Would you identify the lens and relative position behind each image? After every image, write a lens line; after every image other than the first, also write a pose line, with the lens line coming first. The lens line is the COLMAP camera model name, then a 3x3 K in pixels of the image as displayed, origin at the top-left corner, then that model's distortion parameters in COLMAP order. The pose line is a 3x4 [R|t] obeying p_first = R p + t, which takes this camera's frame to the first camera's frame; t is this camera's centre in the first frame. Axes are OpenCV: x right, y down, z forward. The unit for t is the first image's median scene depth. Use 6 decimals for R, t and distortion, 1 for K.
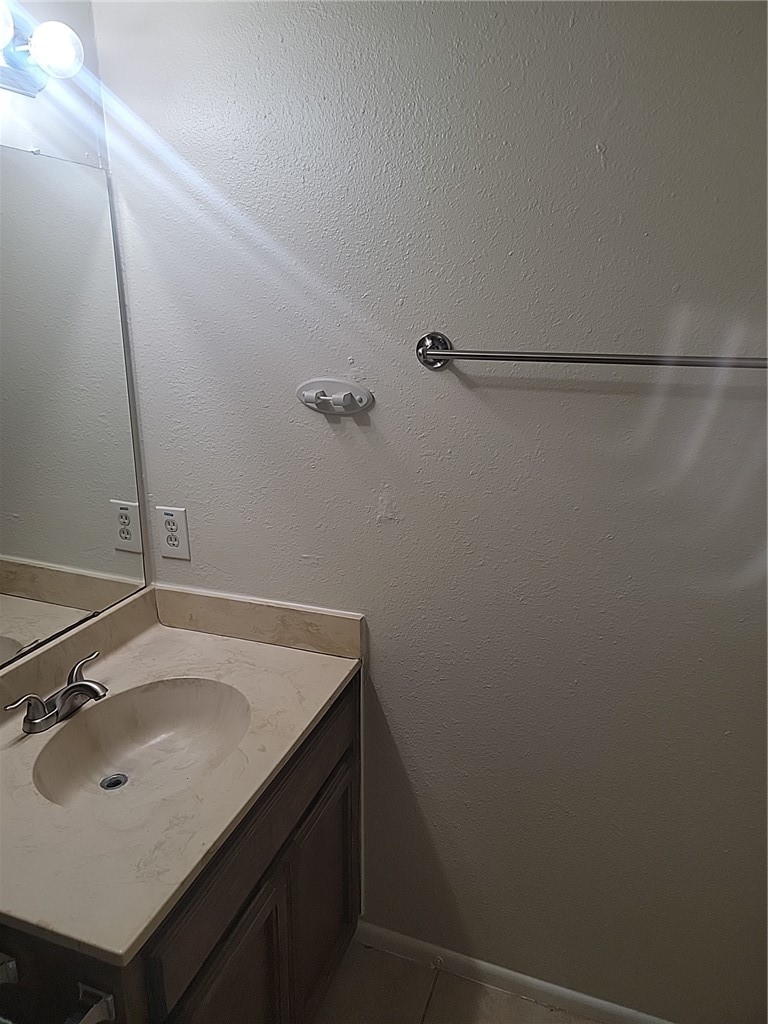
lens RADIAL K [[723.4, 0, 382.4], [0, 723.4, 514.1], [0, 0, 1]] dist [0.073118, -0.064123]
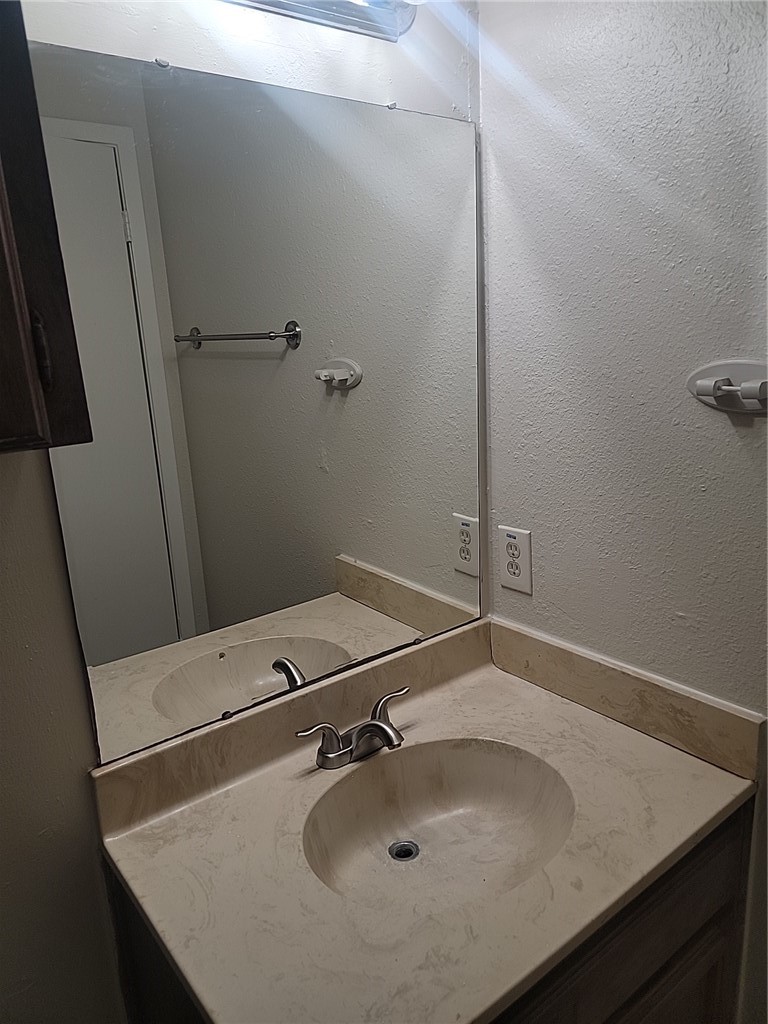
lens RADIAL K [[723.4, 0, 382.4], [0, 723.4, 514.1], [0, 0, 1]] dist [0.073118, -0.064123]
pose [[0.846834, 0.086220, -0.524822, 0.013691], [-0.102248, 0.994758, -0.001561, -0.008998], [0.521936, 0.054984, 0.851211, 0.231895]]
